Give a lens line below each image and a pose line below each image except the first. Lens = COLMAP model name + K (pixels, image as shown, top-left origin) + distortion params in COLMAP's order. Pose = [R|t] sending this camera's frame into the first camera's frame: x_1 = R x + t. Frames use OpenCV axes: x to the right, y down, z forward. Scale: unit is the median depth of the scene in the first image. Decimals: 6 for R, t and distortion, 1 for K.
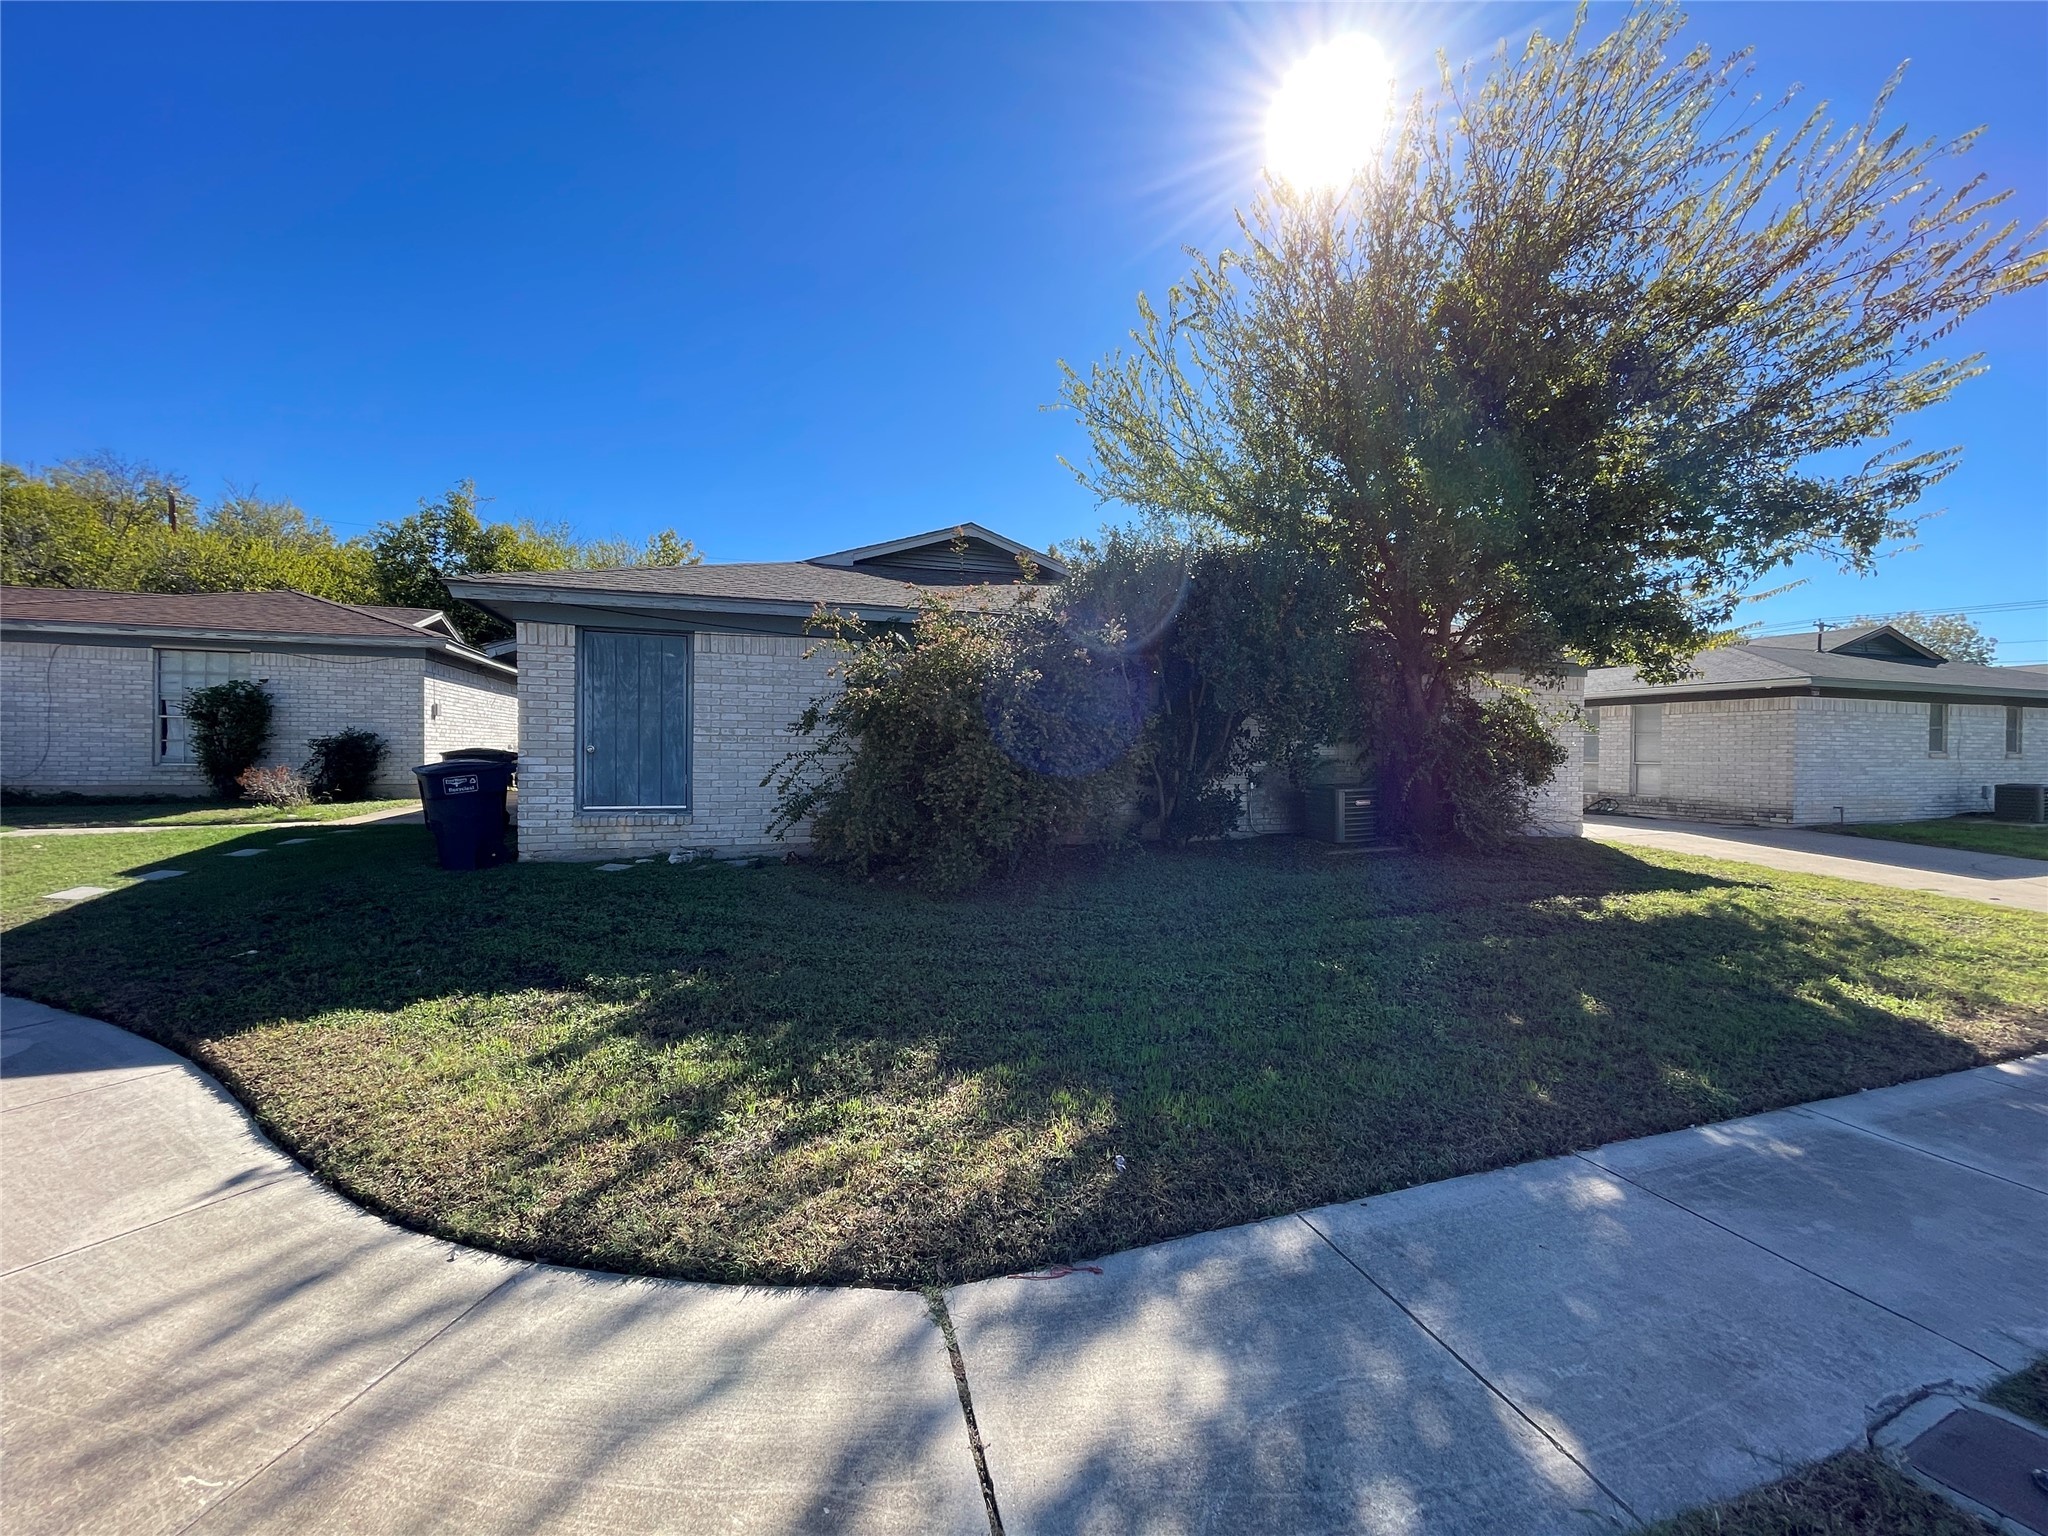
lens RADIAL K [[822.7, 0, 1021.1], [0, 822.7, 765.0], [0, 0, 1]] dist [0.000159, -0.000621]
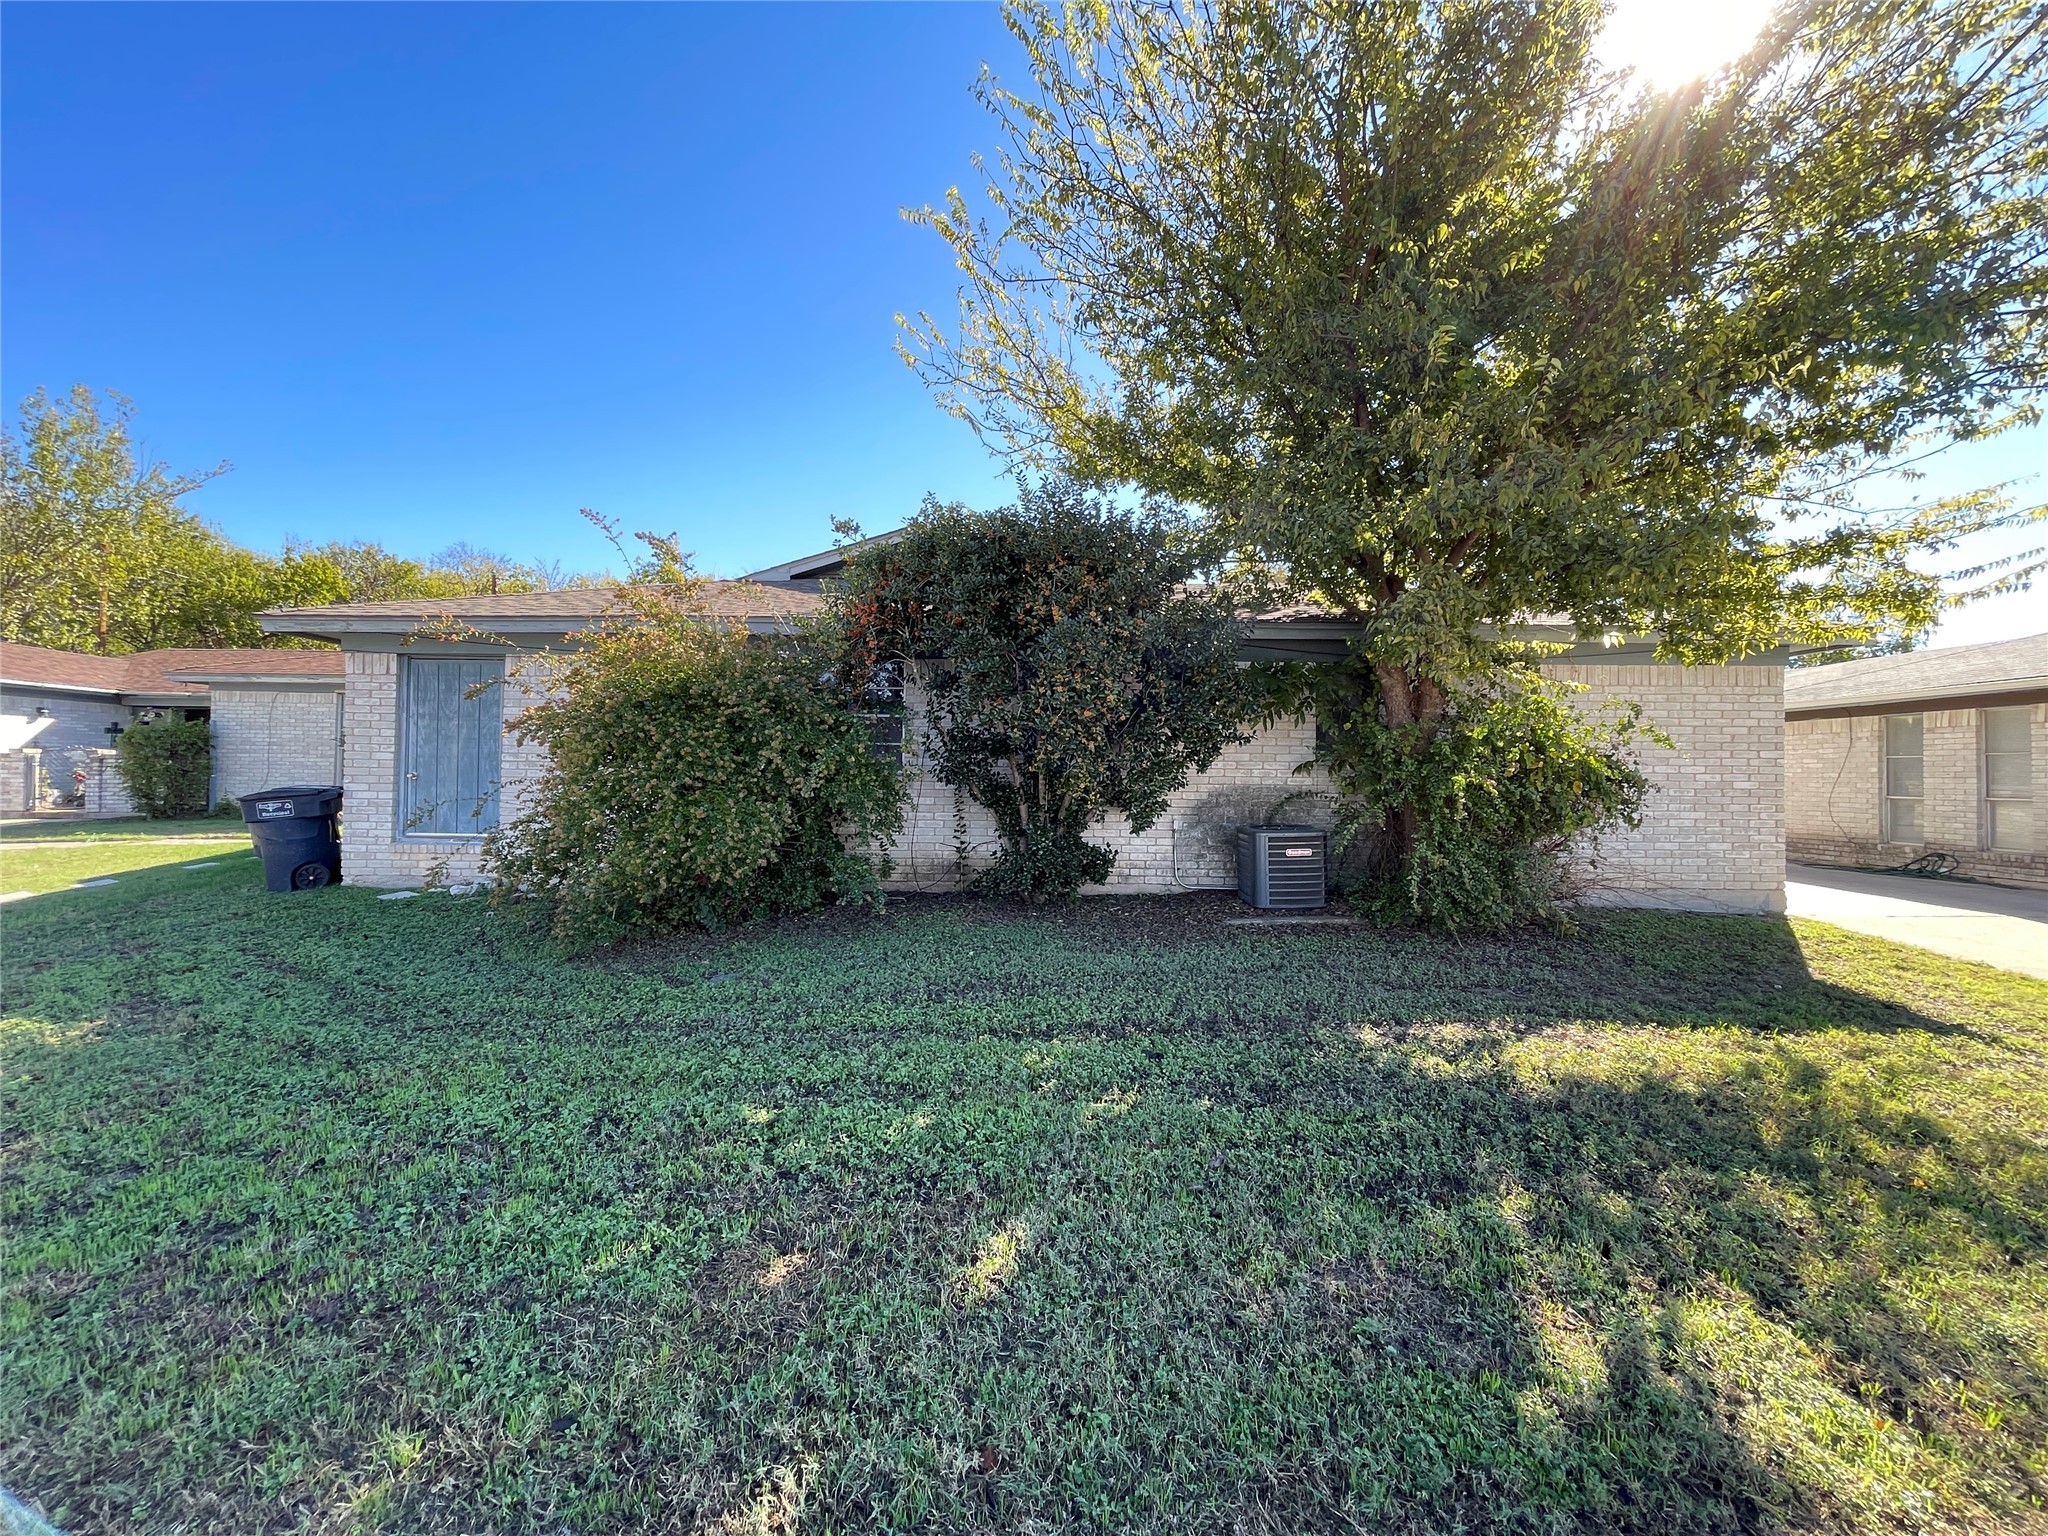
lens RADIAL K [[822.7, 0, 1021.1], [0, 822.7, 765.0], [0, 0, 1]] dist [0.000159, -0.000621]
pose [[0.940298, -0.003626, -0.340334, 0.503742], [-0.006985, 0.999527, -0.029948, -0.007150], [0.340282, 0.030538, 0.939828, 0.299324]]
